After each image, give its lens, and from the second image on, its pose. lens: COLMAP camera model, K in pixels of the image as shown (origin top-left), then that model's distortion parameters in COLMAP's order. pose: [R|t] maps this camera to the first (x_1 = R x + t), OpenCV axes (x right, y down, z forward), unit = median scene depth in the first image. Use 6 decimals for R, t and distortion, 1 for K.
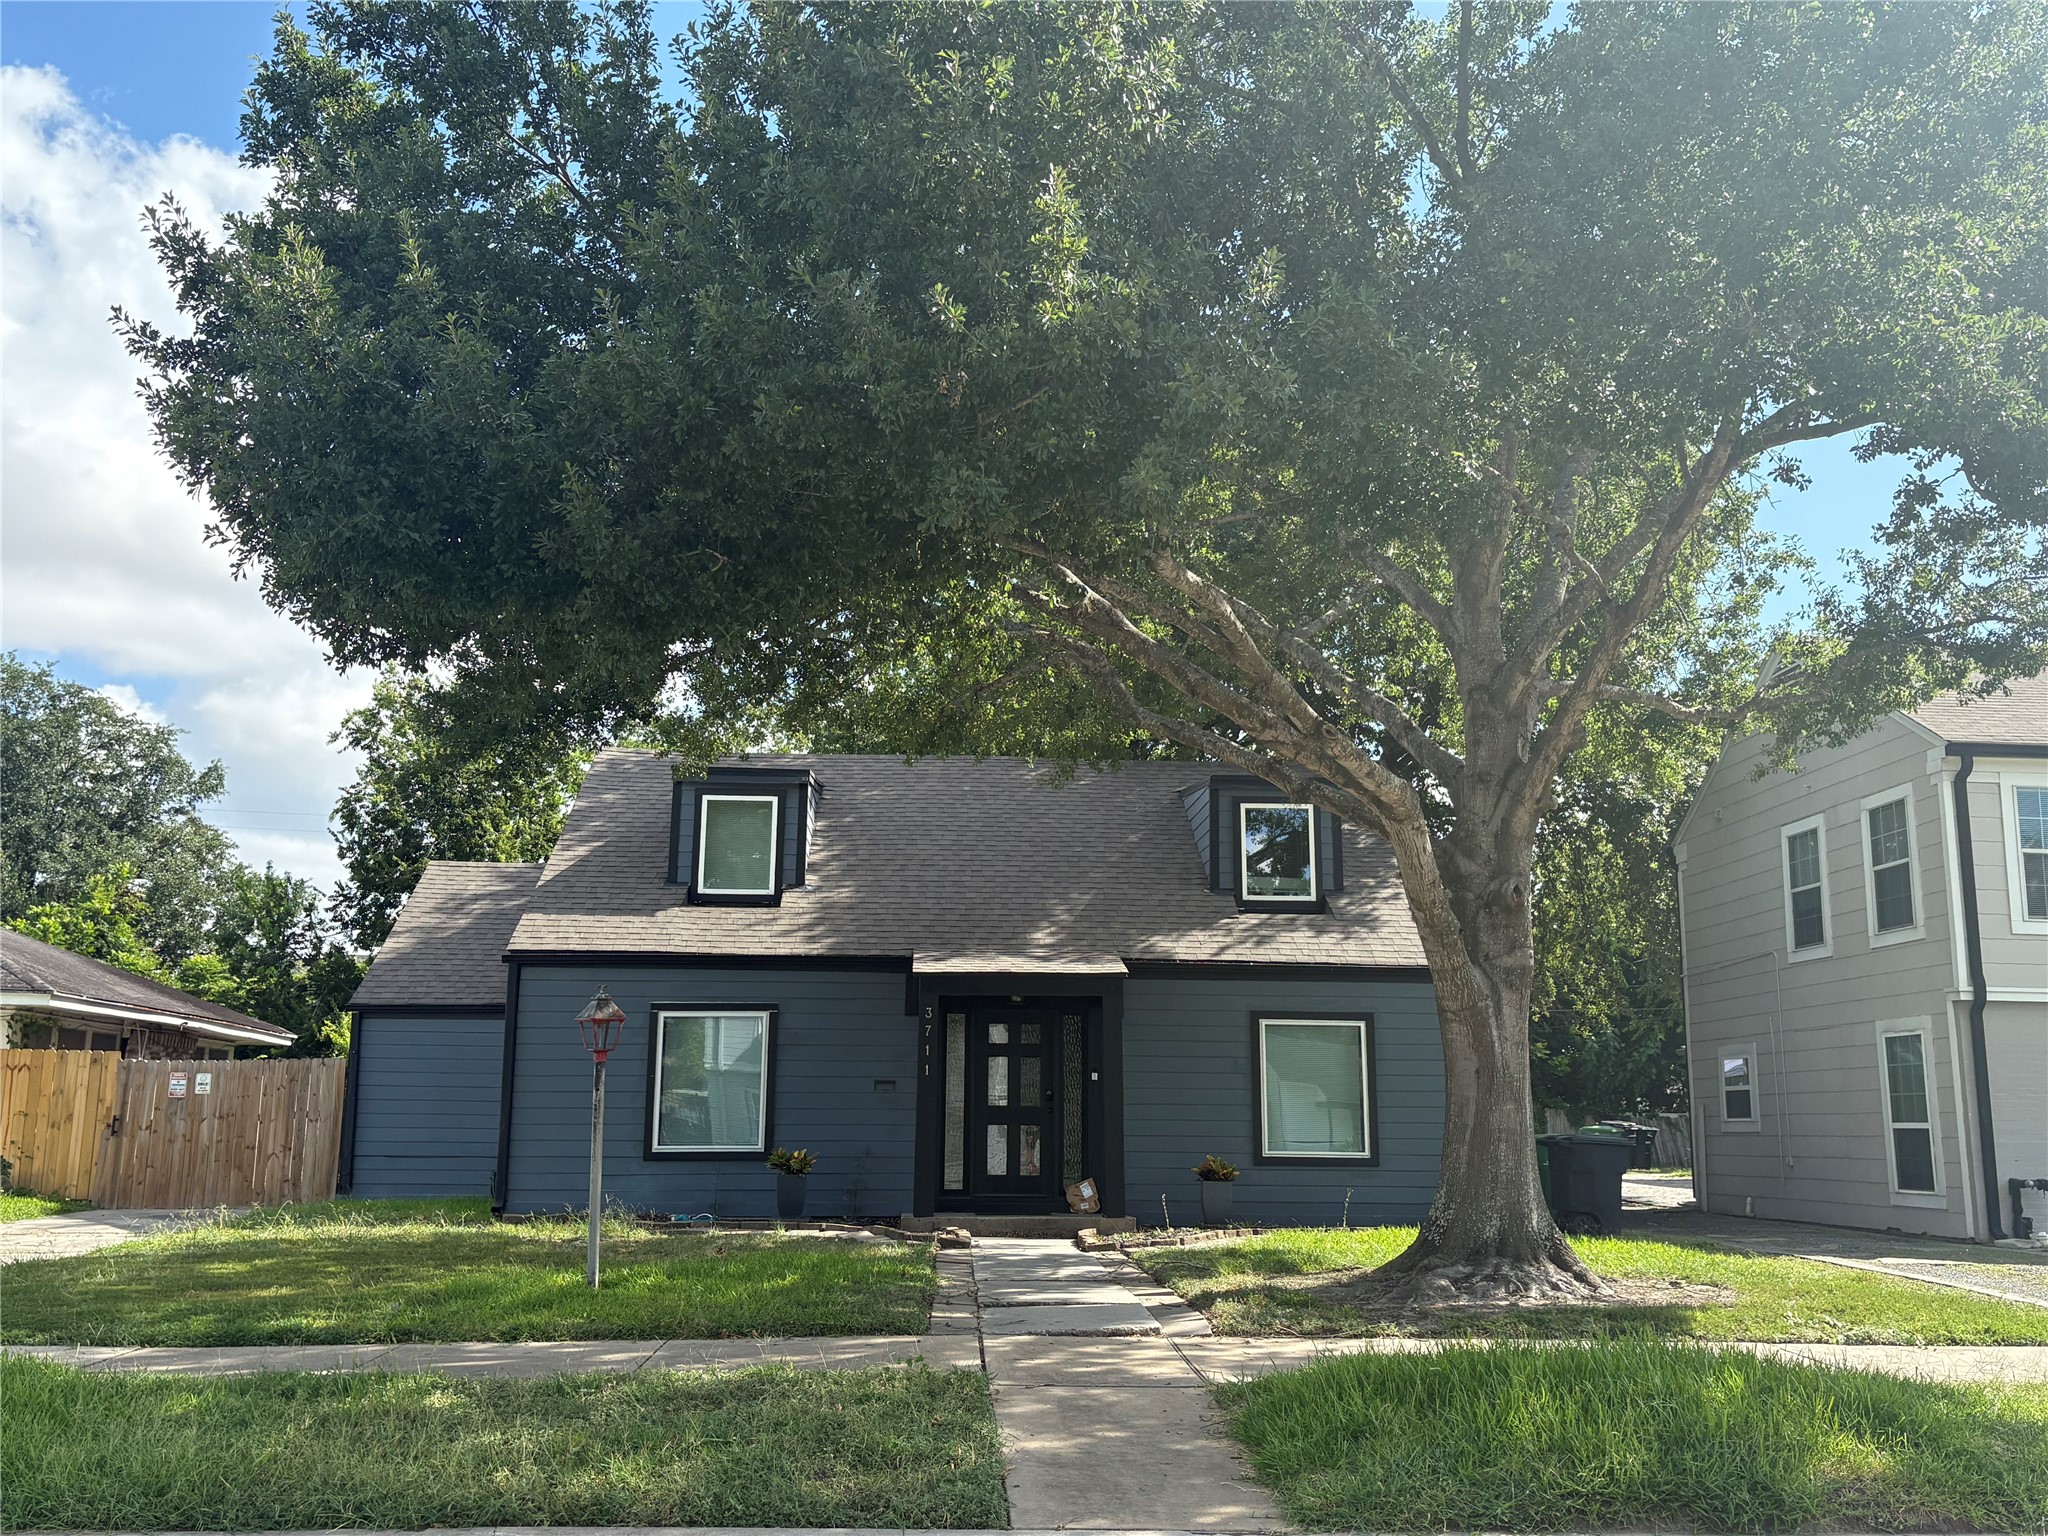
lens RADIAL K [[1825.9, 0, 1024.0], [0, 1825.9, 768.0], [0, 0, 1]] dist [0.029906, -0.006541]
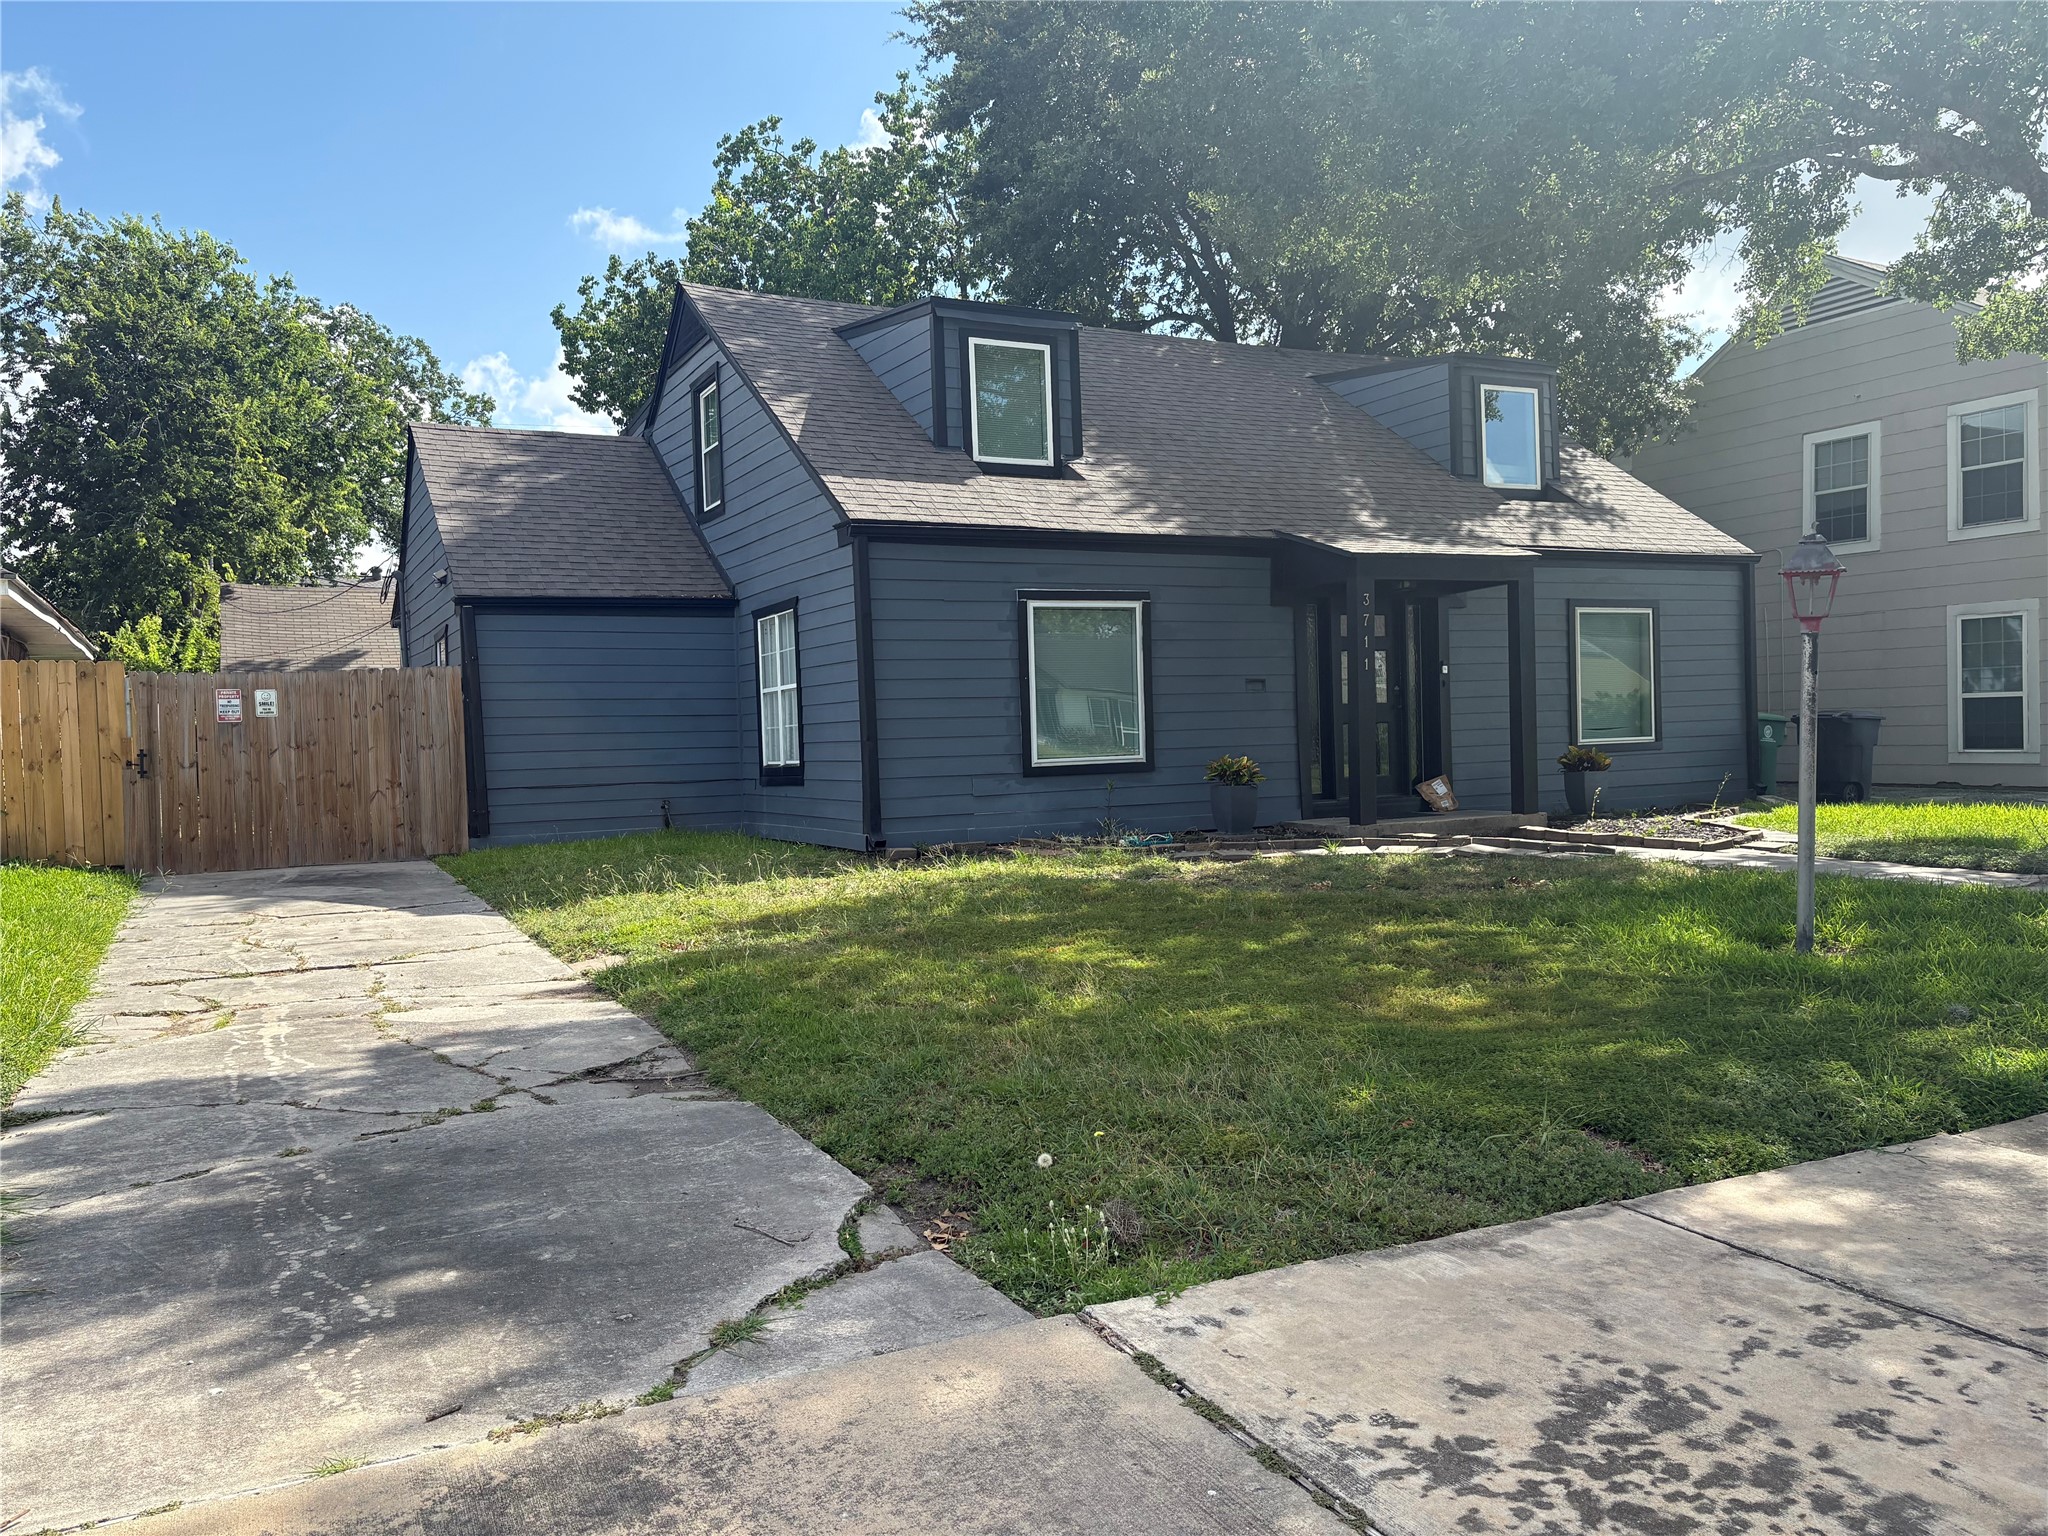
lens RADIAL K [[1521.2, 0, 1024.0], [0, 1521.2, 768.0], [0, 0, 1]] dist [0.034472, -0.001882]
pose [[0.919429, -0.045579, 0.390606, -0.434460], [-0.044004, 0.975099, 0.217361, 0.053971], [-0.390786, -0.217036, 0.894528, 0.349773]]
